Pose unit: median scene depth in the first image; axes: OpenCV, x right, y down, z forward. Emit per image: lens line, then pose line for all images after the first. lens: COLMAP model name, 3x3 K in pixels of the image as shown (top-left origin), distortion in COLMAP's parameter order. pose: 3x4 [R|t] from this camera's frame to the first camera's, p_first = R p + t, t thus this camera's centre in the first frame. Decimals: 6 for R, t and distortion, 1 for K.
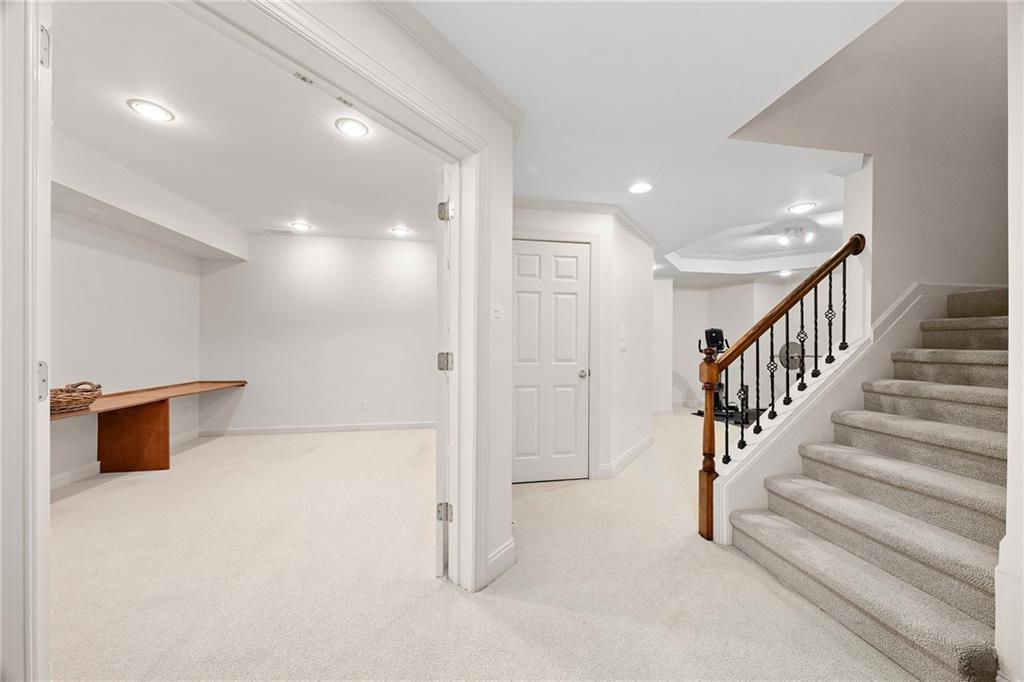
lens RADIAL K [[367.1, 0, 512.6], [0, 367.1, 347.3], [0, 0, 1]] dist [-0.001888, -0.000249]
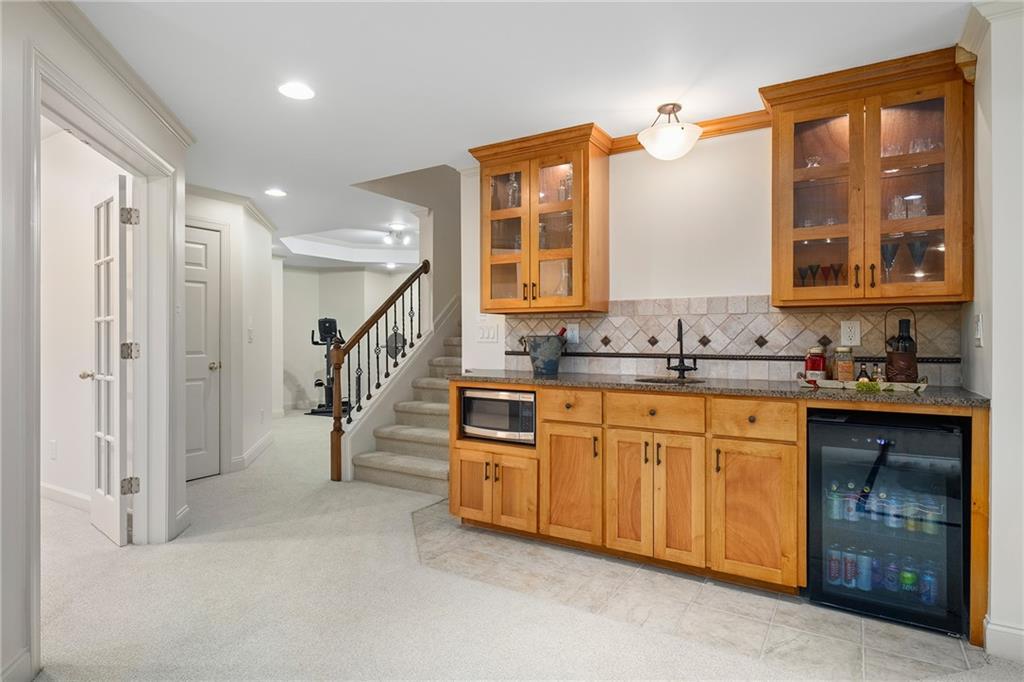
lens RADIAL K [[568.4, 0, 512.7], [0, 568.4, 334.8], [0, 0, 1]] dist [-0.005658, -0.000317]
pose [[0.668914, -0.002826, 0.743334, -0.529864], [0.010605, 0.999927, -0.005742, 0.009801], [-0.743264, 0.011724, 0.668895, -0.791137]]
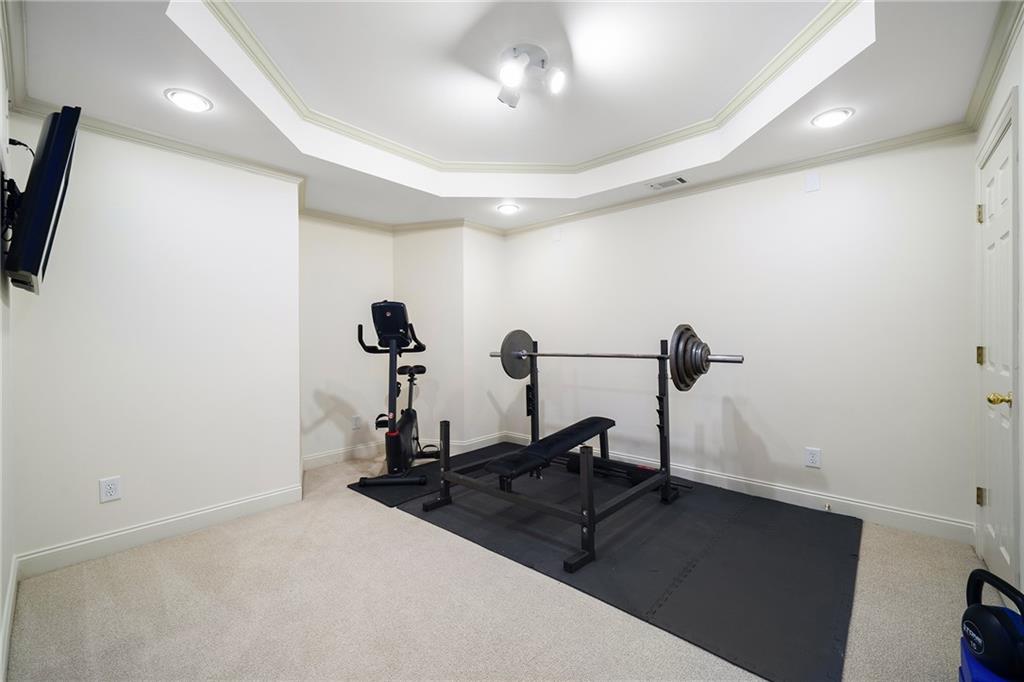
lens RADIAL K [[428.8, 0, 513.2], [0, 428.8, 340.7], [0, 0, 1]] dist [0.000619, 0.000018]
pose [[0.779922, -0.010292, 0.625793, 0.881305], [0.013432, 0.999910, -0.000295, 0.004908], [-0.625733, 0.008636, 0.779989, 1.270118]]
